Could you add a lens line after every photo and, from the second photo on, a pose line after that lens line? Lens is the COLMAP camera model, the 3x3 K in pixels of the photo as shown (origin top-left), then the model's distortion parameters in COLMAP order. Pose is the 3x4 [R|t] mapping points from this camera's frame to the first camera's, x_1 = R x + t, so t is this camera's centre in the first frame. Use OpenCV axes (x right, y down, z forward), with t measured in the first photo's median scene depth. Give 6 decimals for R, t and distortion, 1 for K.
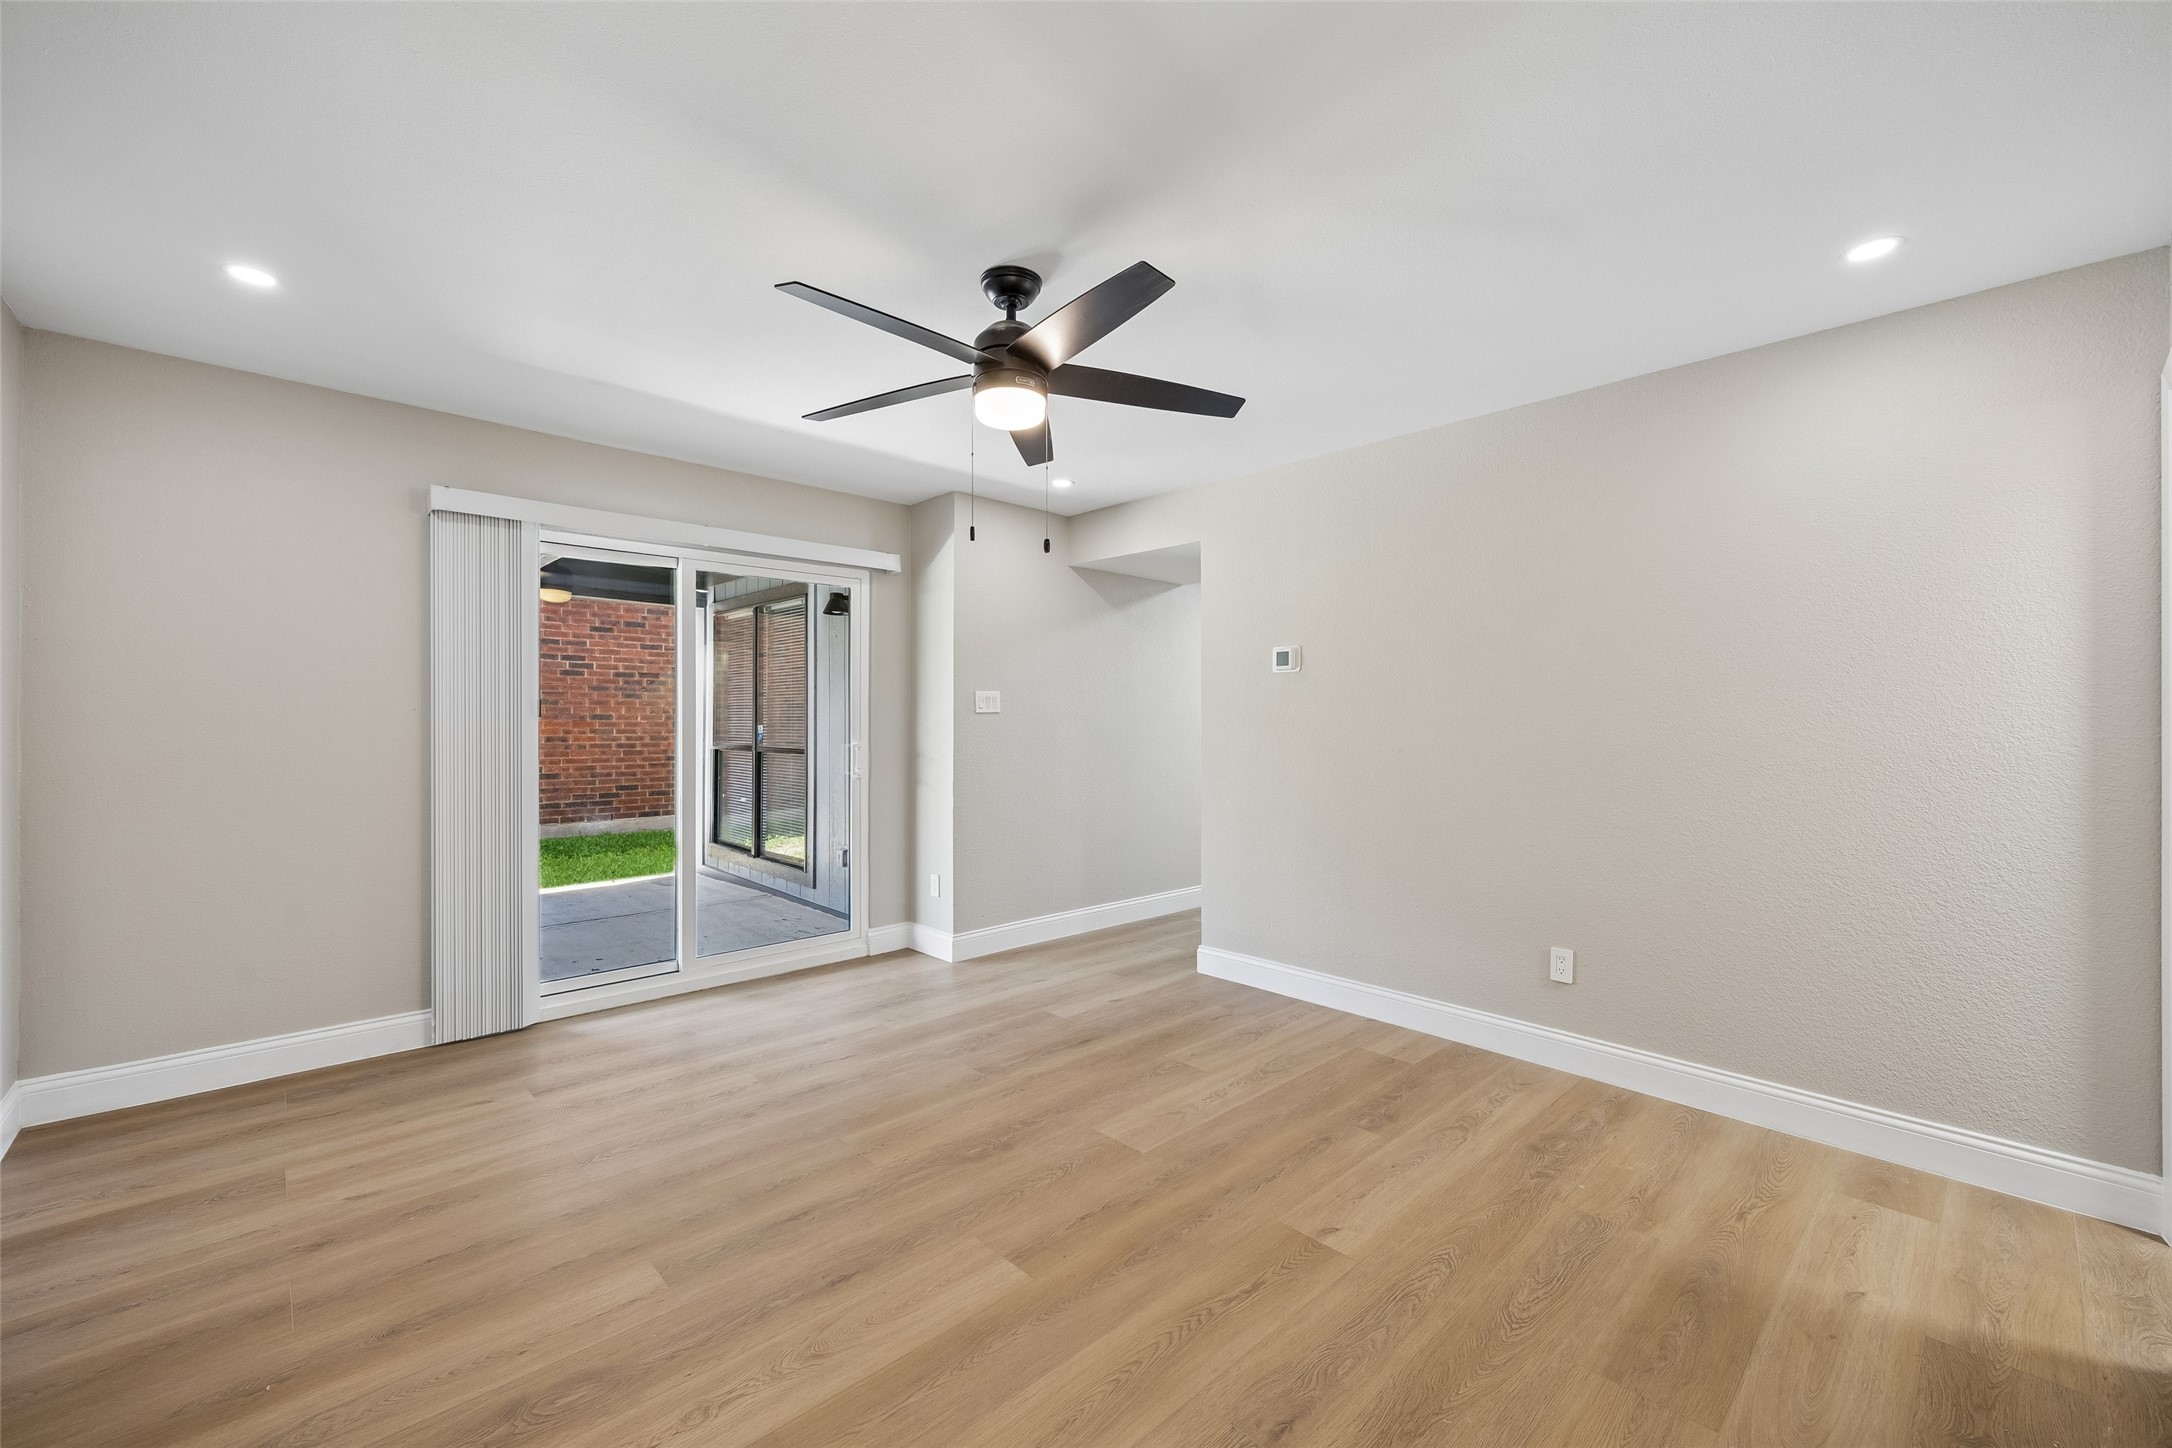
lens RADIAL K [[865.5, 0, 1086.0], [0, 865.5, 724.0], [0, 0, 1]] dist [0.005331, 0.000244]
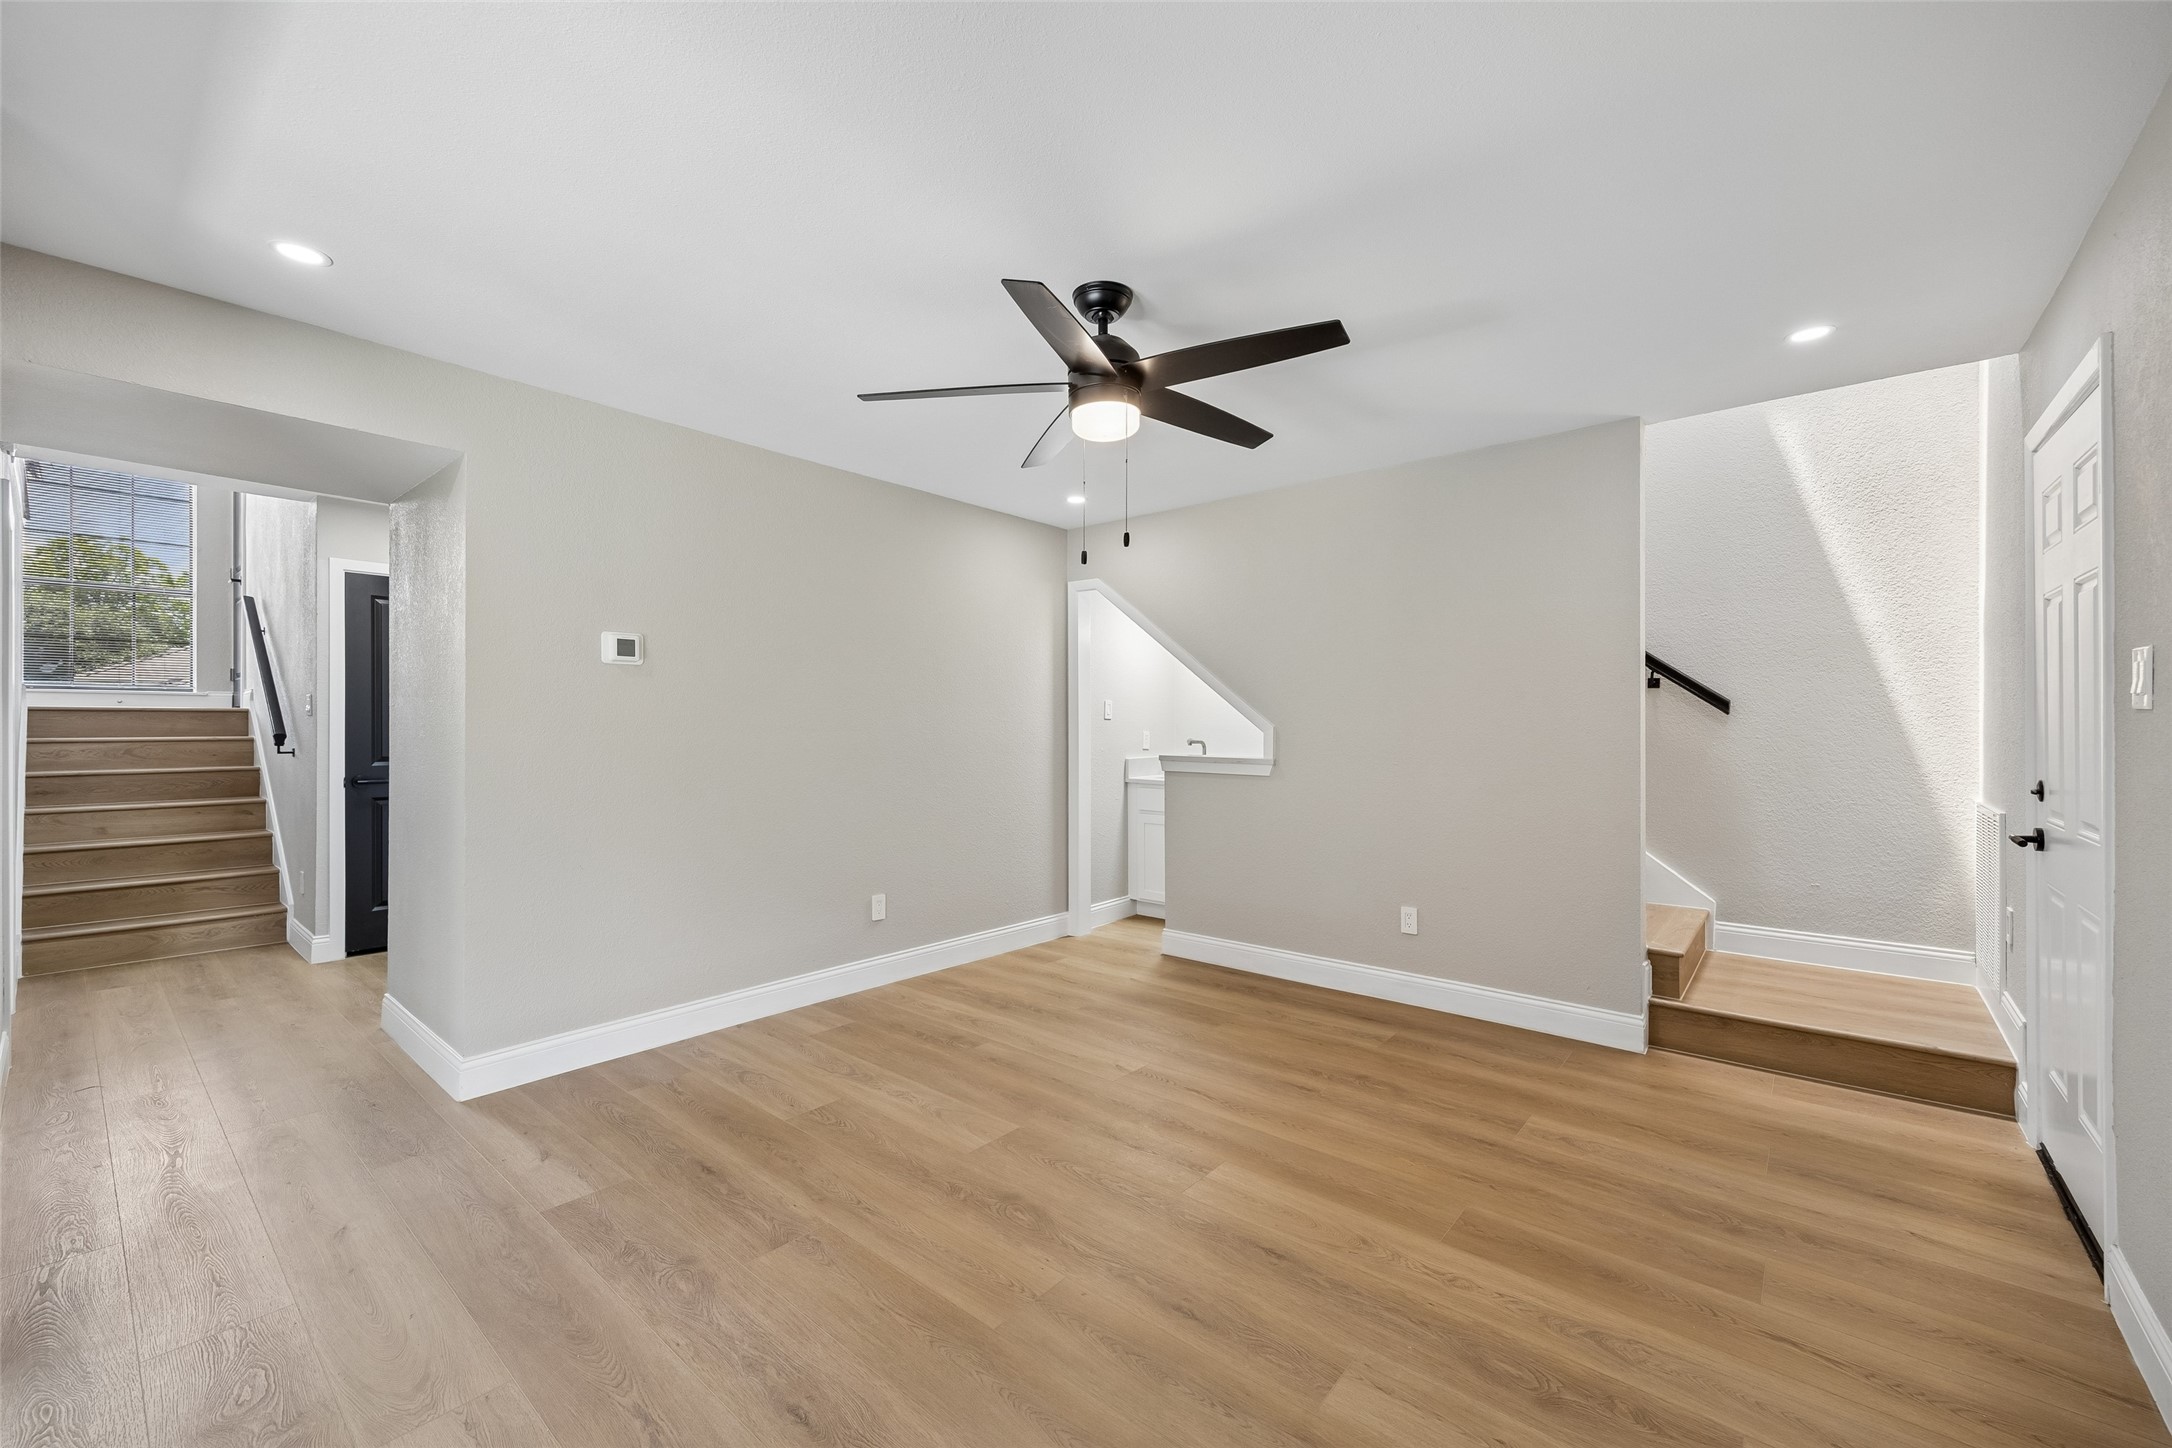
lens RADIAL K [[865.5, 0, 1086.0], [0, 865.5, 724.0], [0, 0, 1]] dist [0.005331, 0.000244]
pose [[-0.107713, -0.000723, 0.994182, -1.019347], [-0.001051, 0.999999, 0.000613, -0.005626], [-0.994181, -0.000979, -0.107714, 1.042825]]
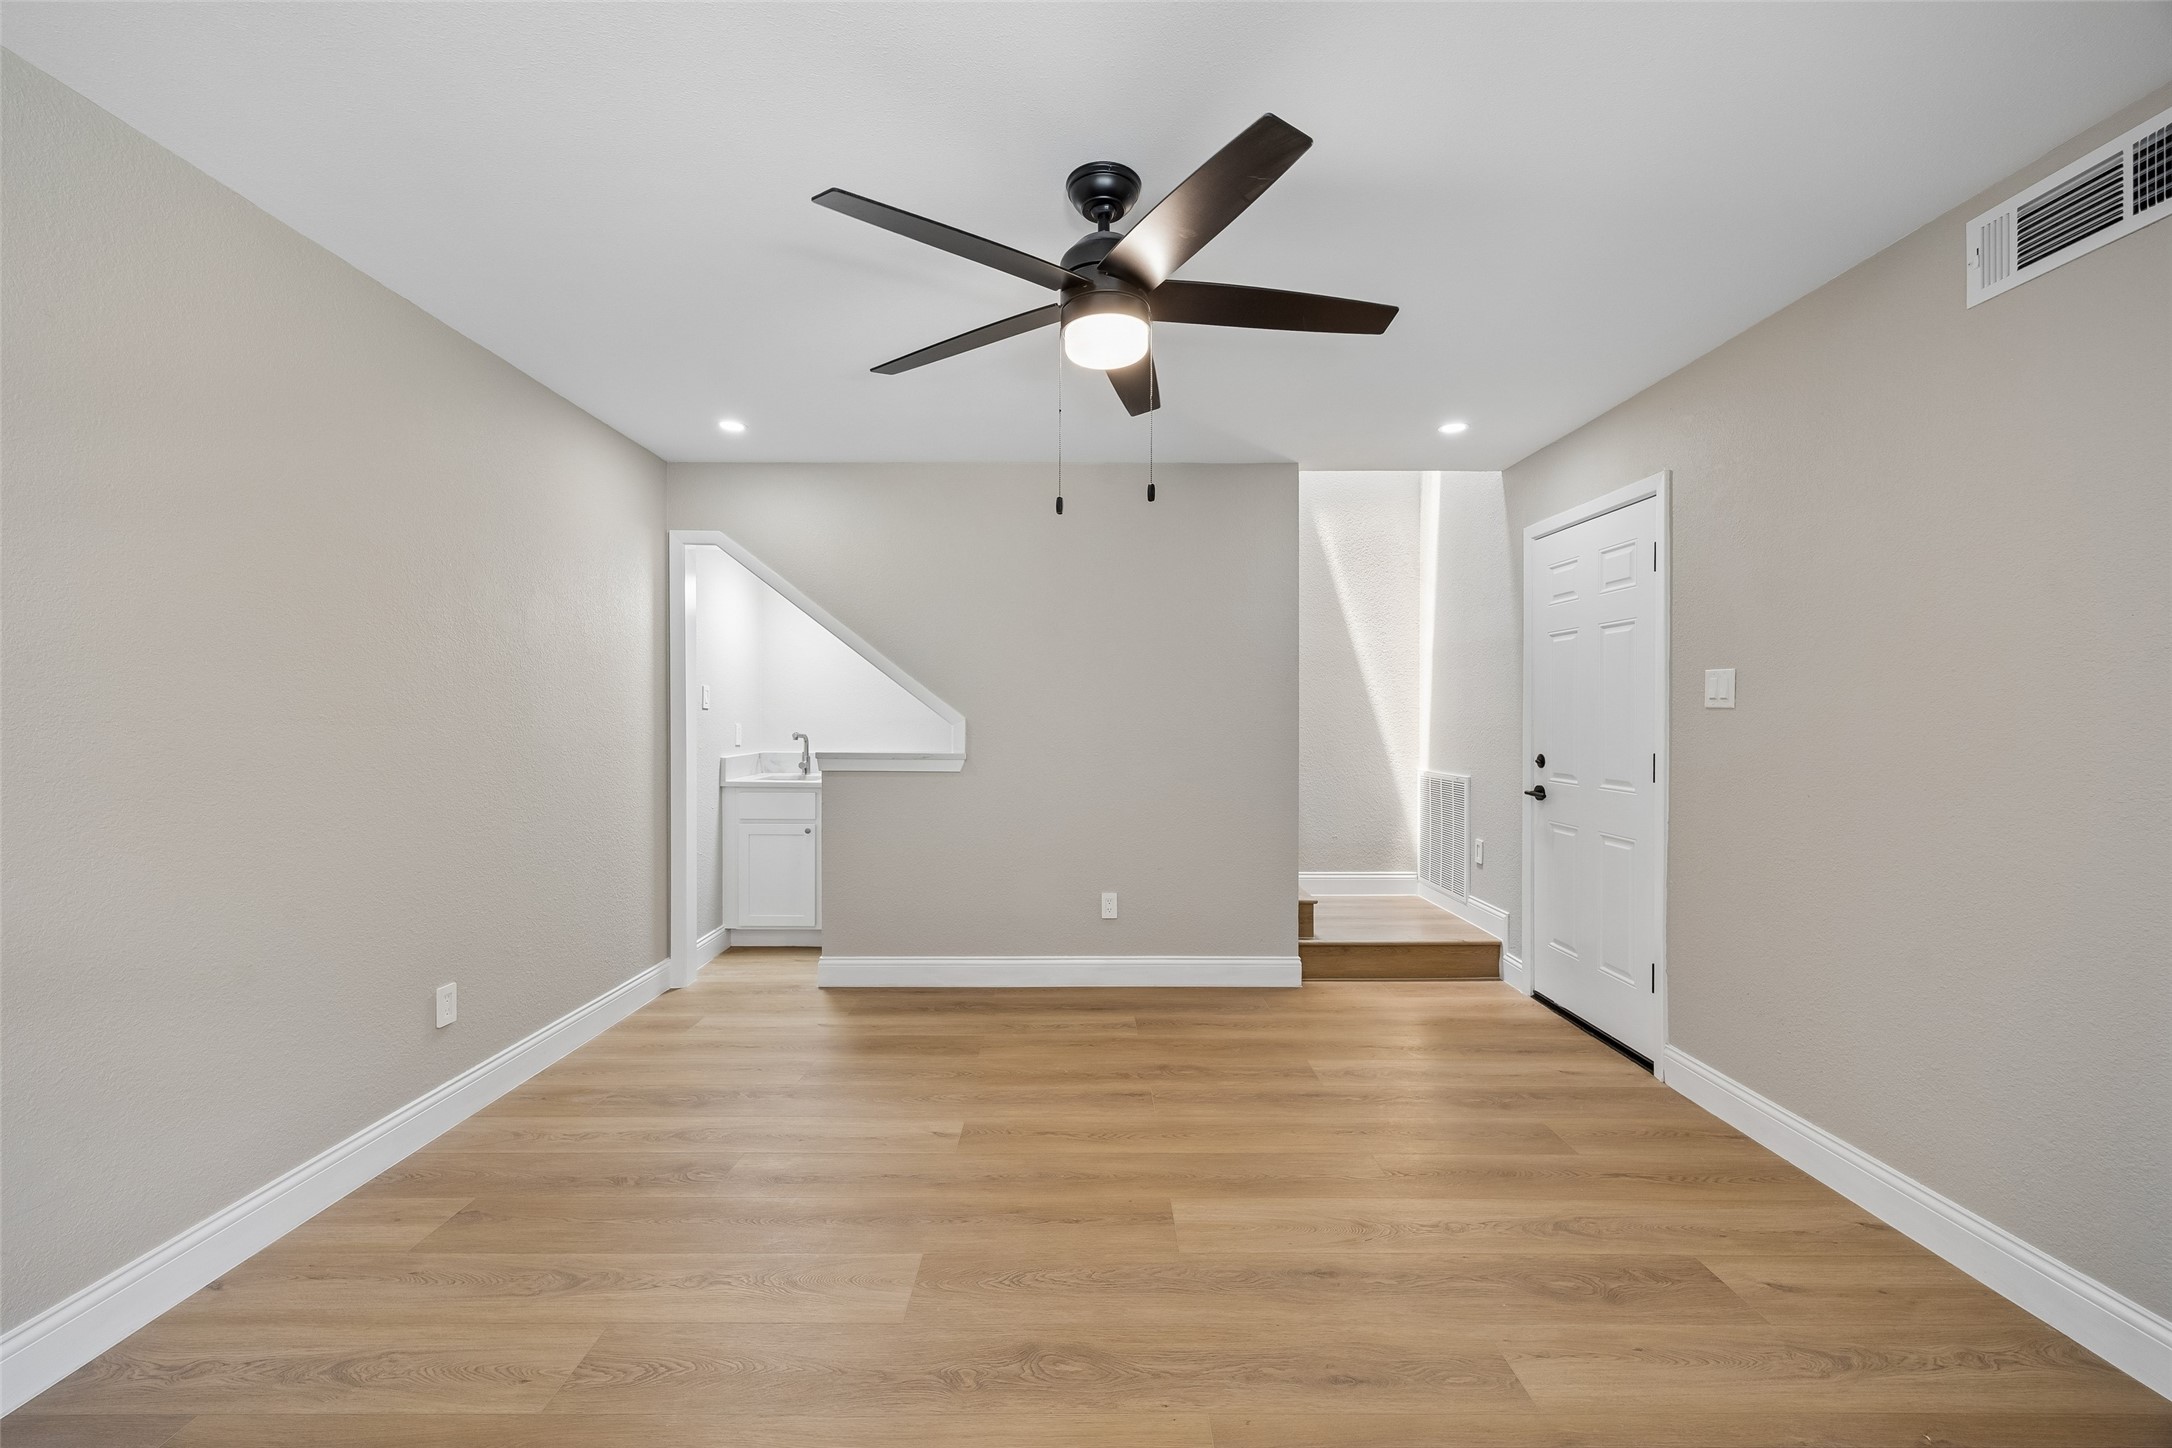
lens RADIAL K [[851.0, 0, 1086.0], [0, 851.0, 724.0], [0, 0, 1]] dist [0.001031, 0.000216]
pose [[-0.727879, -0.009229, 0.685644, -0.585830], [-0.004276, 0.999951, 0.008921, -0.004568], [-0.685693, 0.003562, -0.727883, 1.480613]]
